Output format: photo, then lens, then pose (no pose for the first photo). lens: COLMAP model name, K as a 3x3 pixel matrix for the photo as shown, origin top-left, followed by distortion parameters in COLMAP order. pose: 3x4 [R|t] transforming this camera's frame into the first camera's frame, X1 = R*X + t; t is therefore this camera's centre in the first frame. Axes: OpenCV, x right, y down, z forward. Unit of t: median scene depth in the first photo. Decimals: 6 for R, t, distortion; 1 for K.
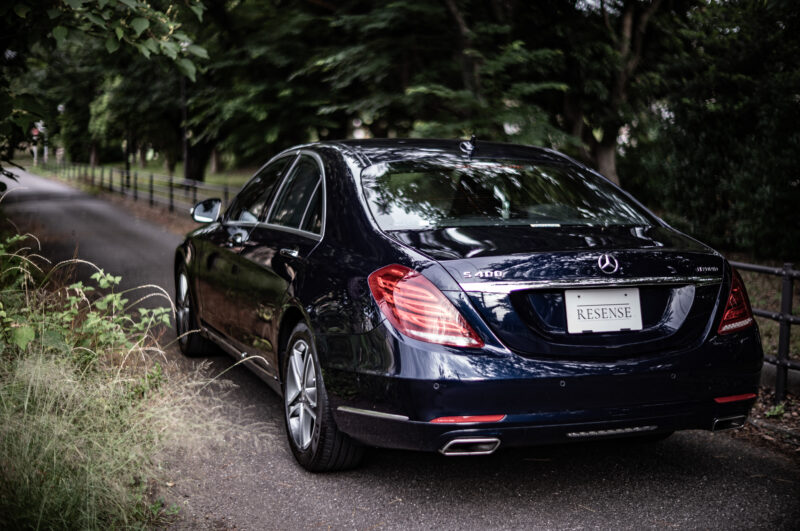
lens RADIAL K [[1168.9, 0, 400.8], [0, 1168.9, 271.4], [0, 0, 1]] dist [-0.184429, 0.000000]
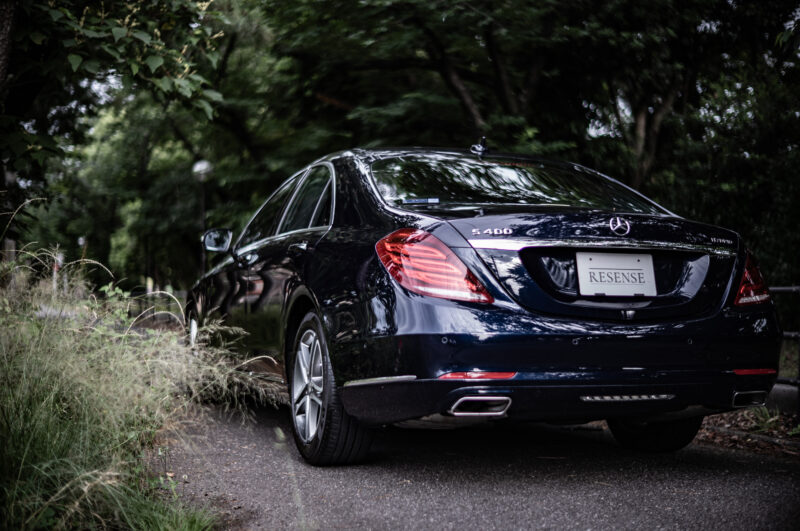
lens RADIAL K [[1168.9, 0, 401.6], [0, 1168.9, 263.4], [0, 0, 1]] dist [-0.184429, 0.000000]
pose [[0.999890, -0.000417, -0.014813, 0.006944], [-0.001383, 0.992613, -0.121319, 0.116930], [0.014754, 0.121326, 0.992503, 0.022360]]
